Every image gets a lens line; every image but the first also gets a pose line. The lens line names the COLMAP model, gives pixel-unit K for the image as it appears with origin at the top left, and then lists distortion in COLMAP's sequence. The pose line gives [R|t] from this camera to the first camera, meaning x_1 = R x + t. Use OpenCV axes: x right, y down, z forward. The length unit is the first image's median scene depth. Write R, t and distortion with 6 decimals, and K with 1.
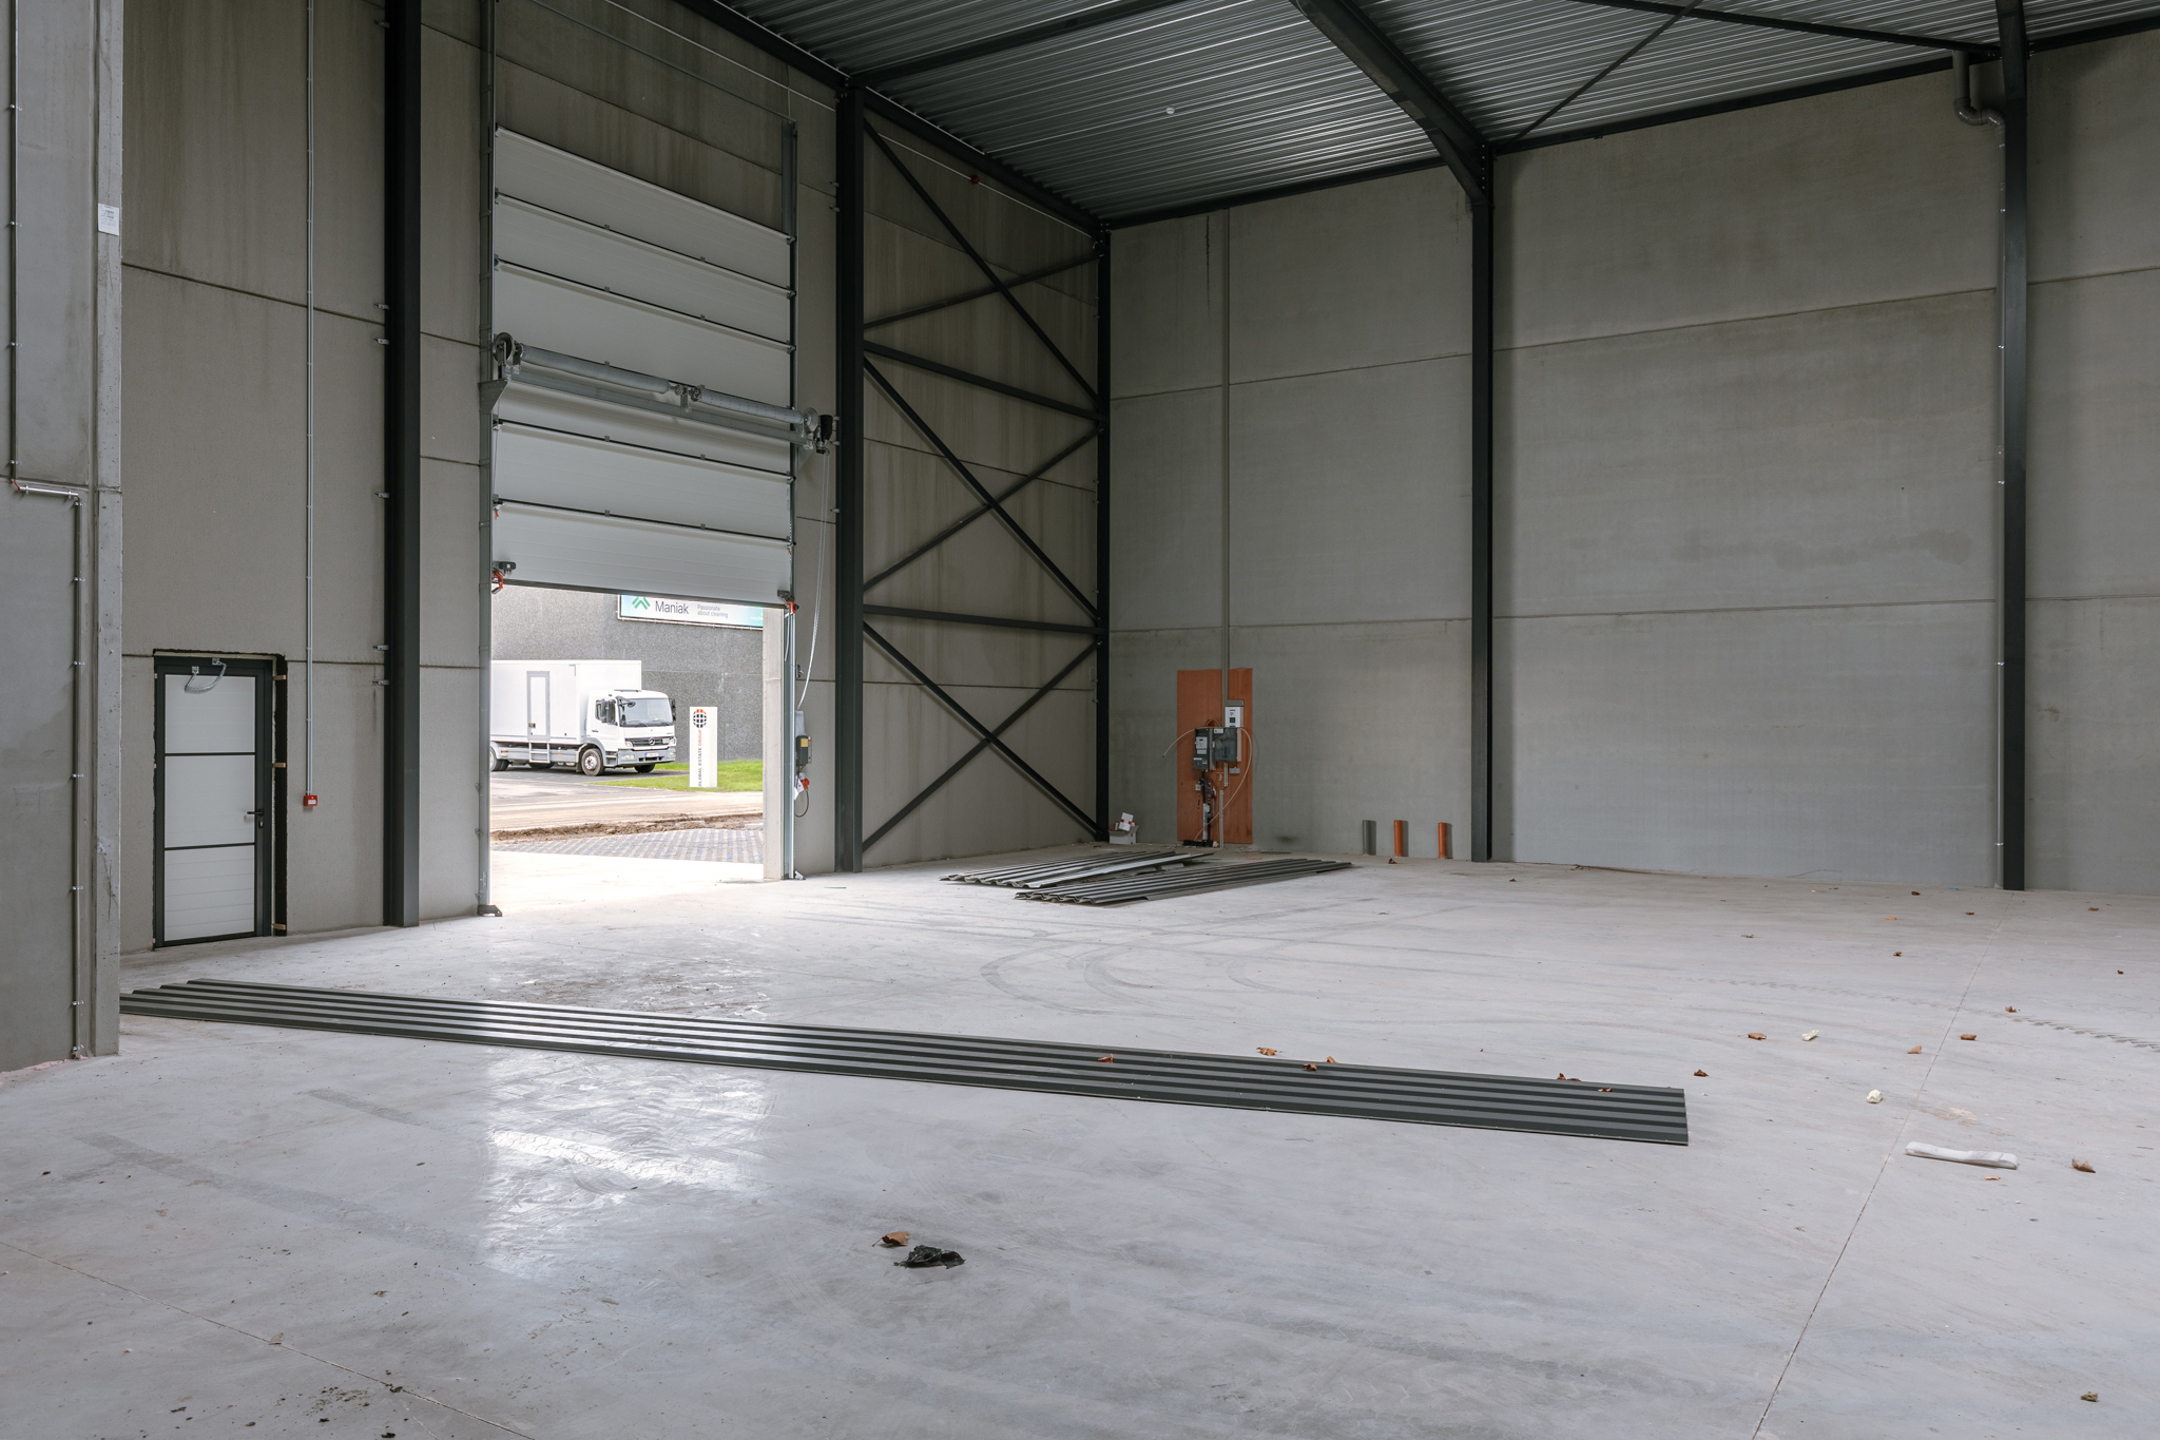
lens RADIAL K [[1598.4, 0, 1080.0], [0, 1598.4, 720.0], [0, 0, 1]] dist [-0.000935, -0.005156]
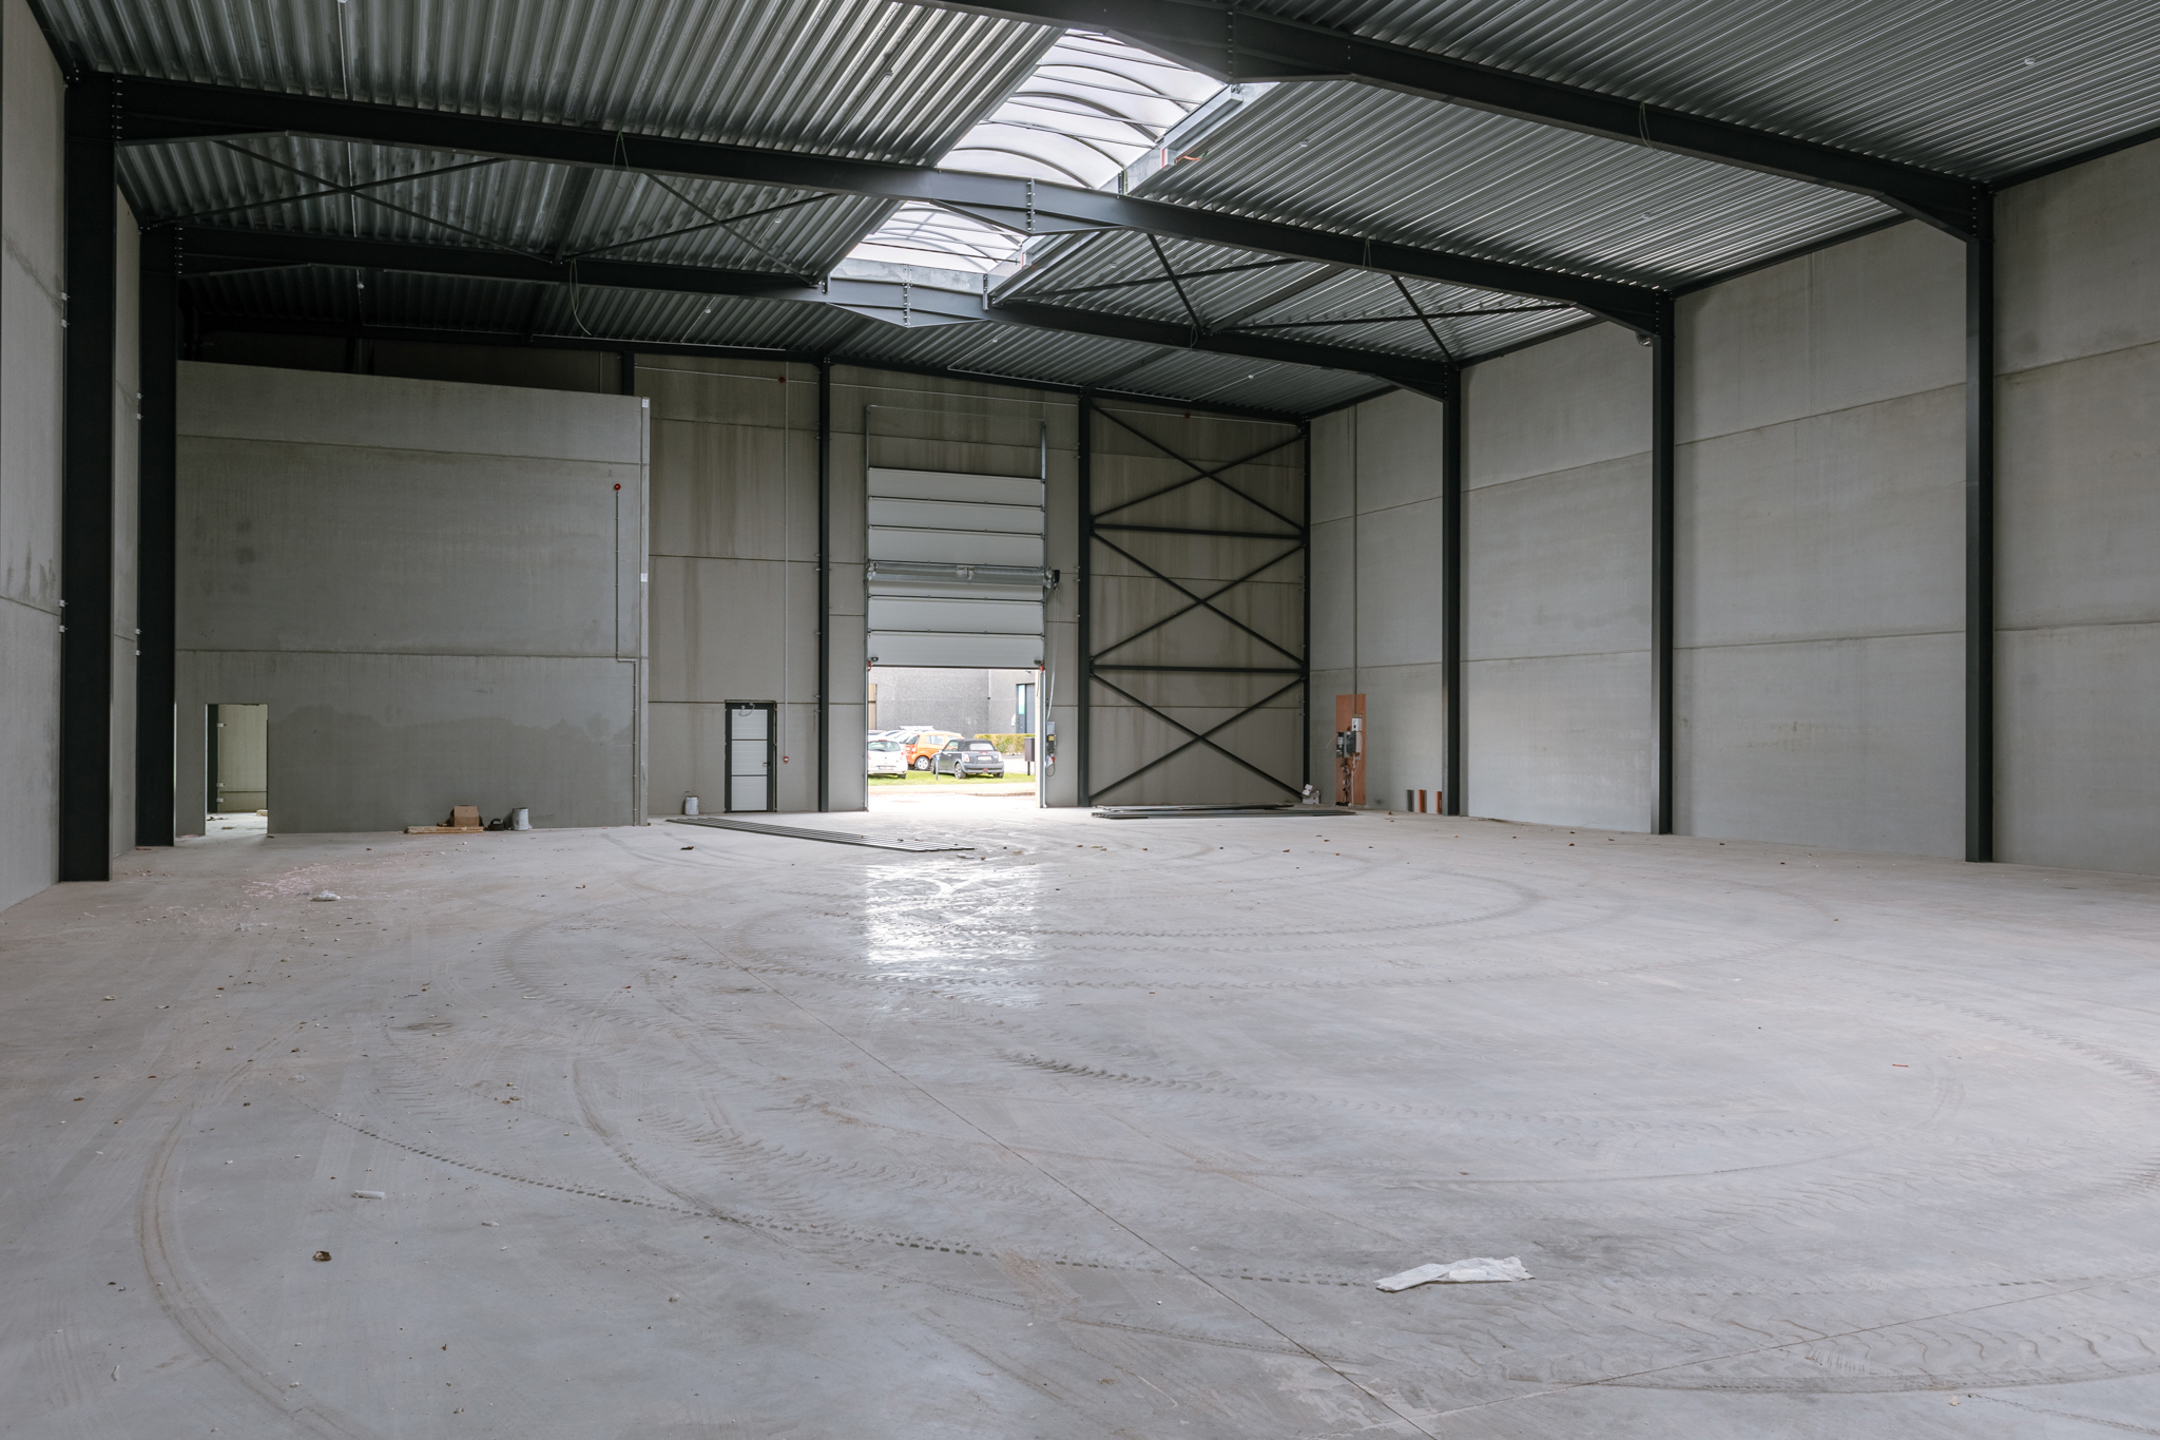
lens RADIAL K [[1598.4, 0, 1080.0], [0, 1598.4, 720.0], [0, 0, 1]] dist [-0.000935, -0.005156]
pose [[0.828431, -0.002662, -0.560084, 0.863728], [0.000589, 0.999992, -0.003881, -0.000191], [0.560090, 0.002885, 0.828426, -0.540041]]
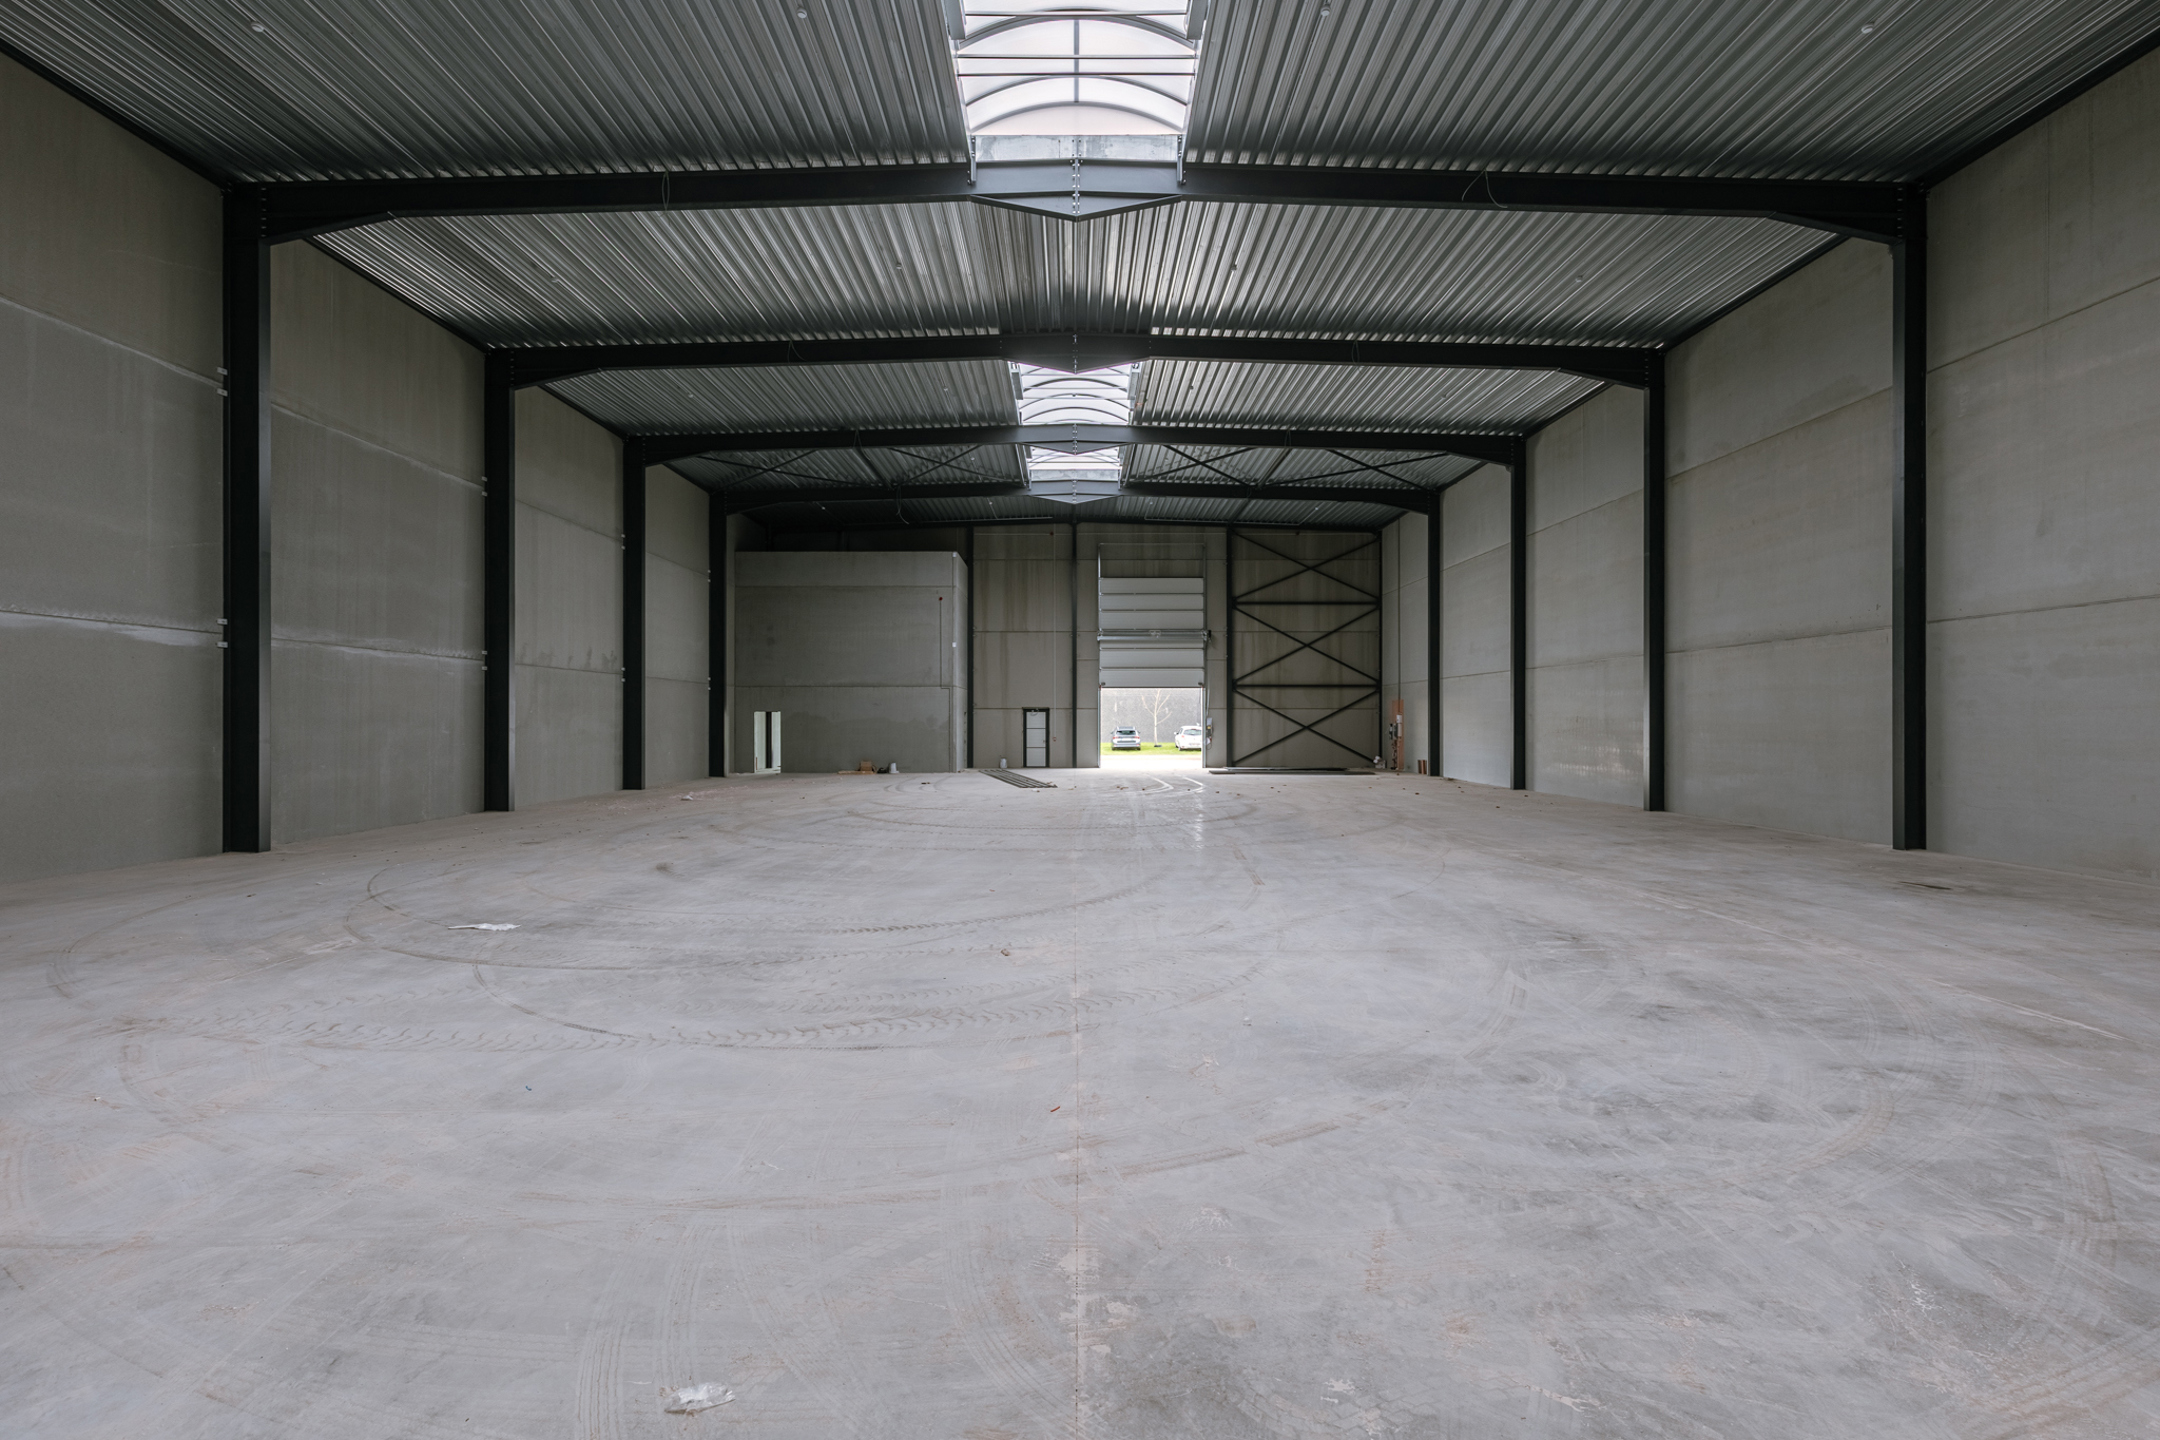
lens RADIAL K [[957.1, 0, 1080.0], [0, 957.1, 720.0], [0, 0, 1]] dist [0.001632, 0.000160]
pose [[0.545755, -0.002441, -0.837941, 1.248394], [0.003950, 0.999992, -0.000340, -0.001589], [0.837936, -0.003124, 0.545760, -0.297687]]
